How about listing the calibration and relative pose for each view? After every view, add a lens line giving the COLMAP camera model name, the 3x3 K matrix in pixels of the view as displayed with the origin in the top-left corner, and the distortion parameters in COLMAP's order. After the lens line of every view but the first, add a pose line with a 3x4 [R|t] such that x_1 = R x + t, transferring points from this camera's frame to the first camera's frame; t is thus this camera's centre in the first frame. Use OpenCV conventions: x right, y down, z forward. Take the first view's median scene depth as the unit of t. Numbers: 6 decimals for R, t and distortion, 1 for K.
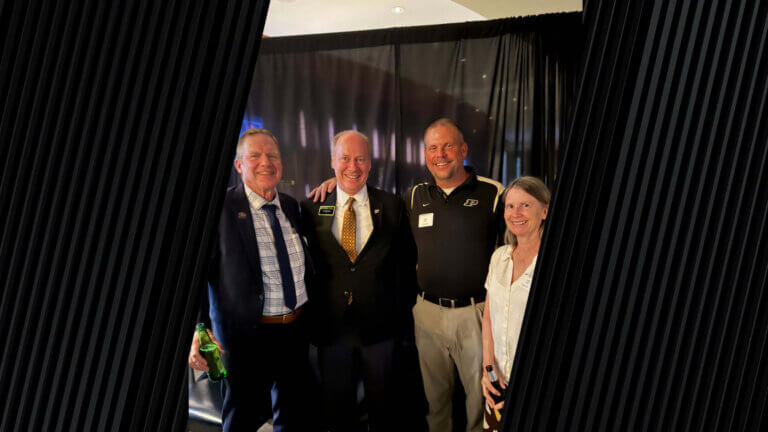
lens RADIAL K [[598.6, 0, 384.0], [0, 598.6, 216.0], [0, 0, 1]] dist [-0.000256, 0.000021]
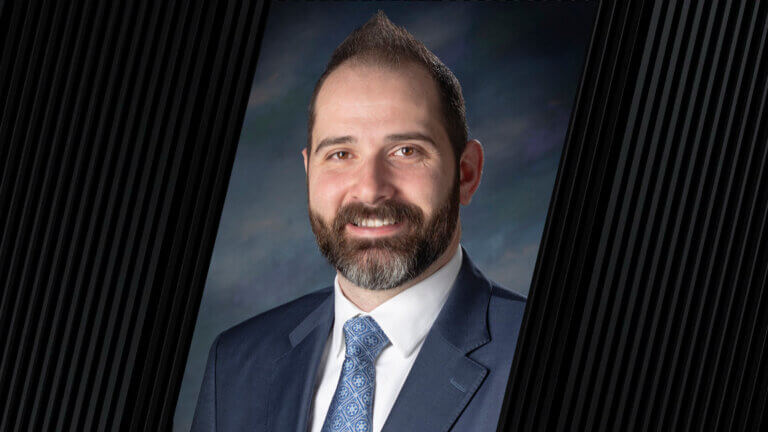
lens RADIAL K [[598.6, 0, 384.0], [0, 598.6, 216.0], [0, 0, 1]] dist [-0.000256, 0.000021]
pose [[1.000000, 0.000155, 0.000110, 0.014464], [-0.000155, 0.999999, -0.001567, -0.062572], [-0.000110, 0.001567, 0.999999, -0.000001]]
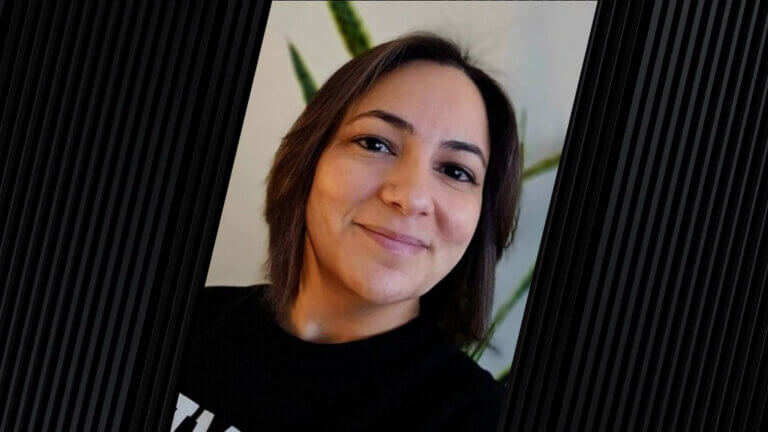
lens RADIAL K [[598.6, 0, 384.0], [0, 598.6, 216.0], [0, 0, 1]] dist [-0.000256, 0.000021]
pose [[1.000000, 0.000153, 0.000105, -0.027842], [-0.000153, 0.999999, -0.001541, 0.120153], [-0.000105, 0.001541, 0.999999, -0.000005]]
